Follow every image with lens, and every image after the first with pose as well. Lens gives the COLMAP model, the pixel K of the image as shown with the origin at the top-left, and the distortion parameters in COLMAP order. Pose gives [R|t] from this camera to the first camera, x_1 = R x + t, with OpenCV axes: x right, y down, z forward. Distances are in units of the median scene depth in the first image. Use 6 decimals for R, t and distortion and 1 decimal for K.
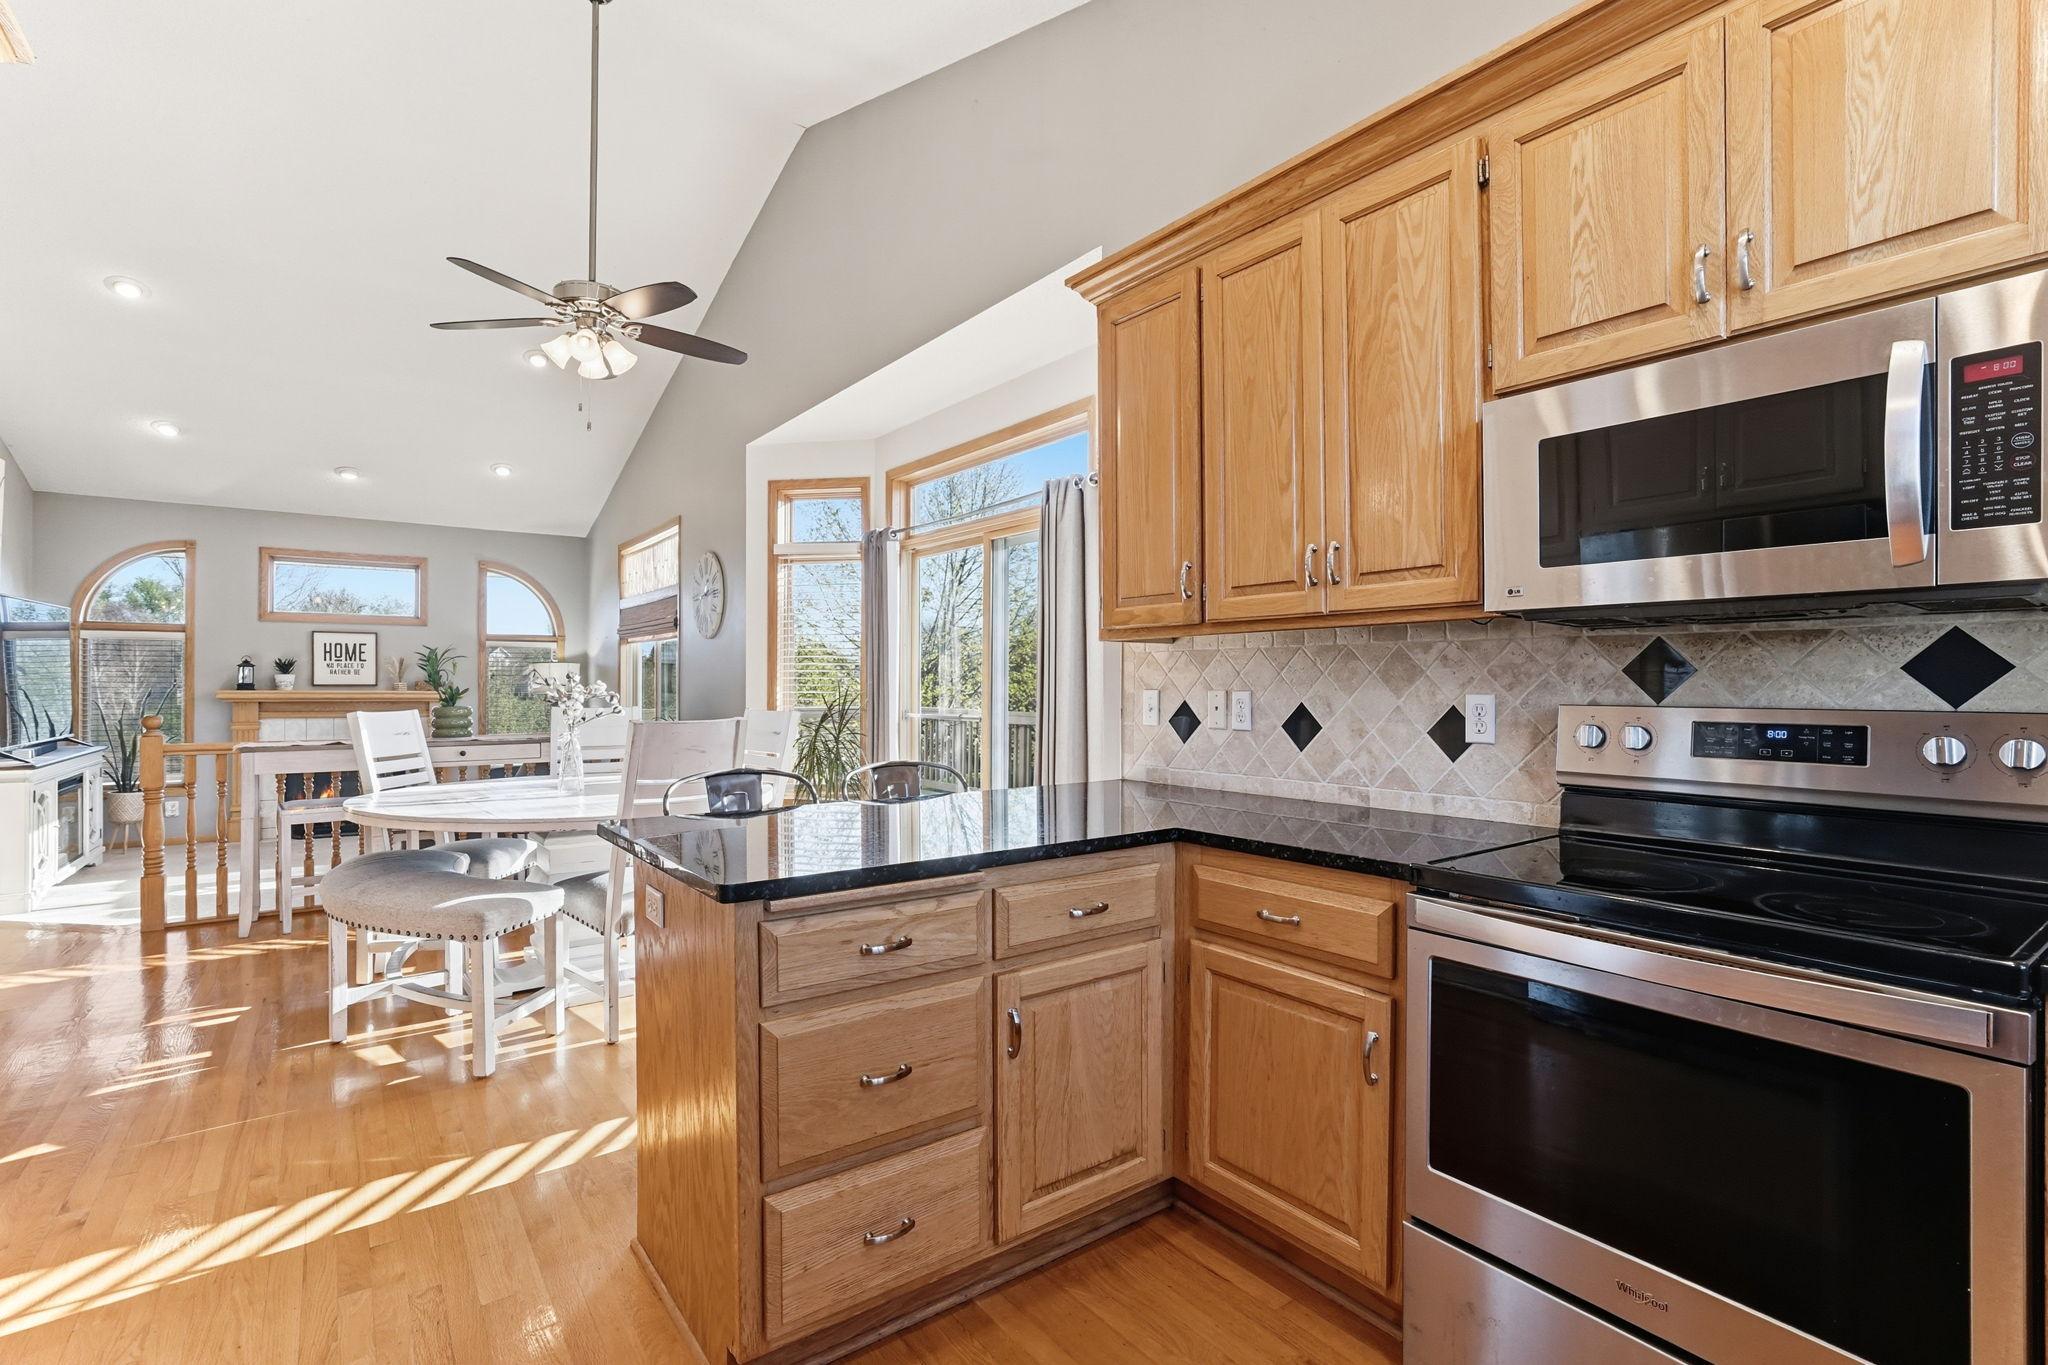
lens RADIAL K [[957.1, 0, 1007.8], [0, 957.1, 681.0], [0, 0, 1]] dist [-0.023620, 0.013042]
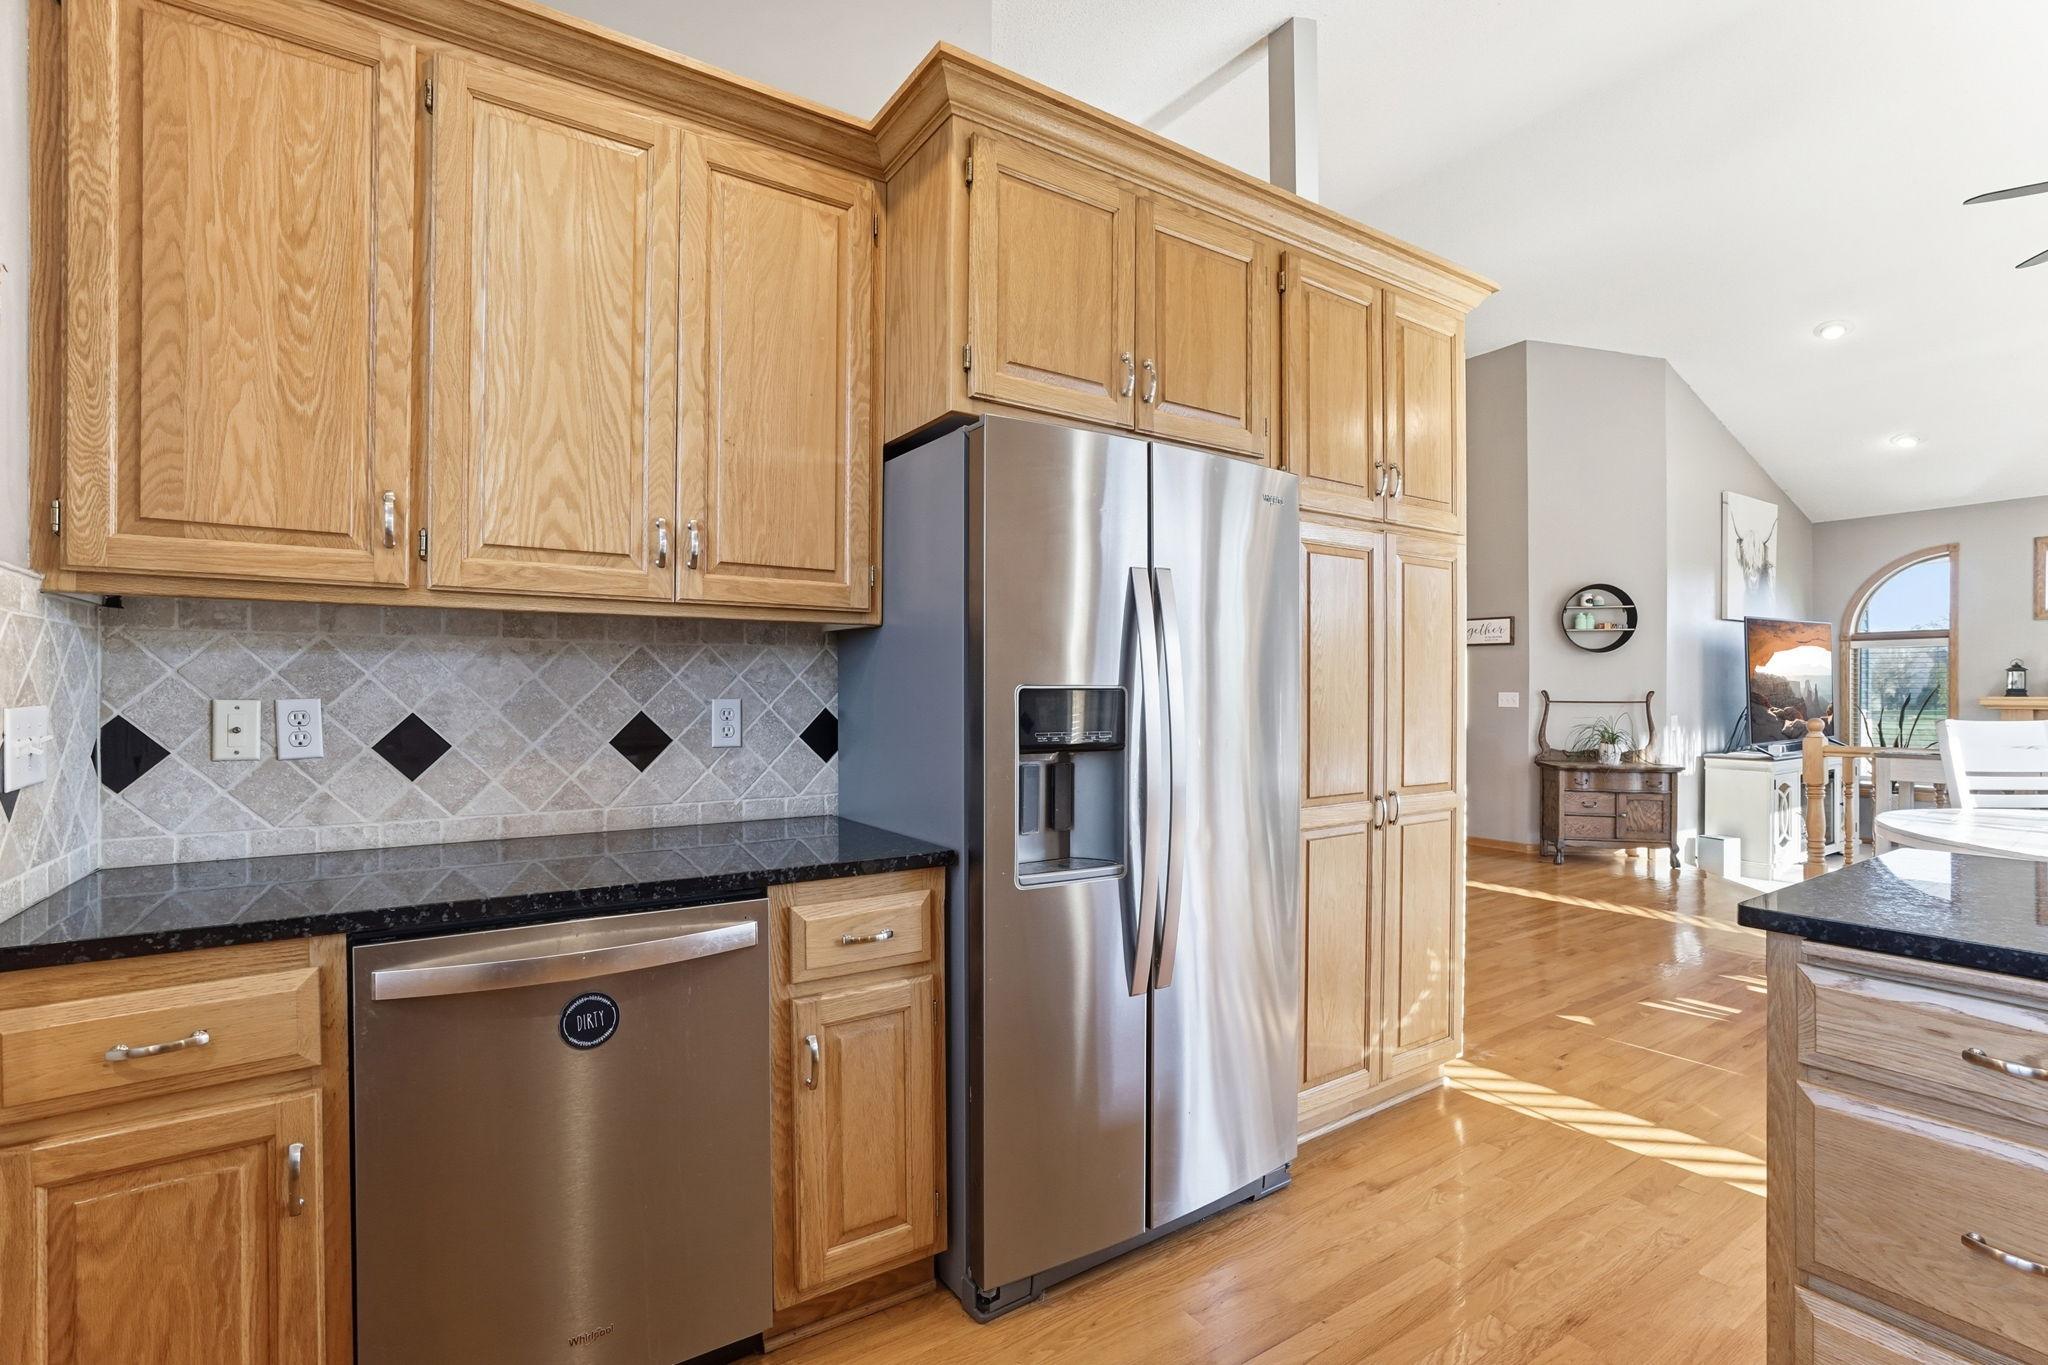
lens RADIAL K [[957.1, 0, 1041.1], [0, 957.1, 678.8], [0, 0, 1]] dist [-0.023620, 0.013042]
pose [[-0.024172, -0.015230, -0.999592, 0.410881], [0.005805, 0.999865, -0.015375, 0.003878], [0.999691, -0.006175, -0.024080, 0.226011]]
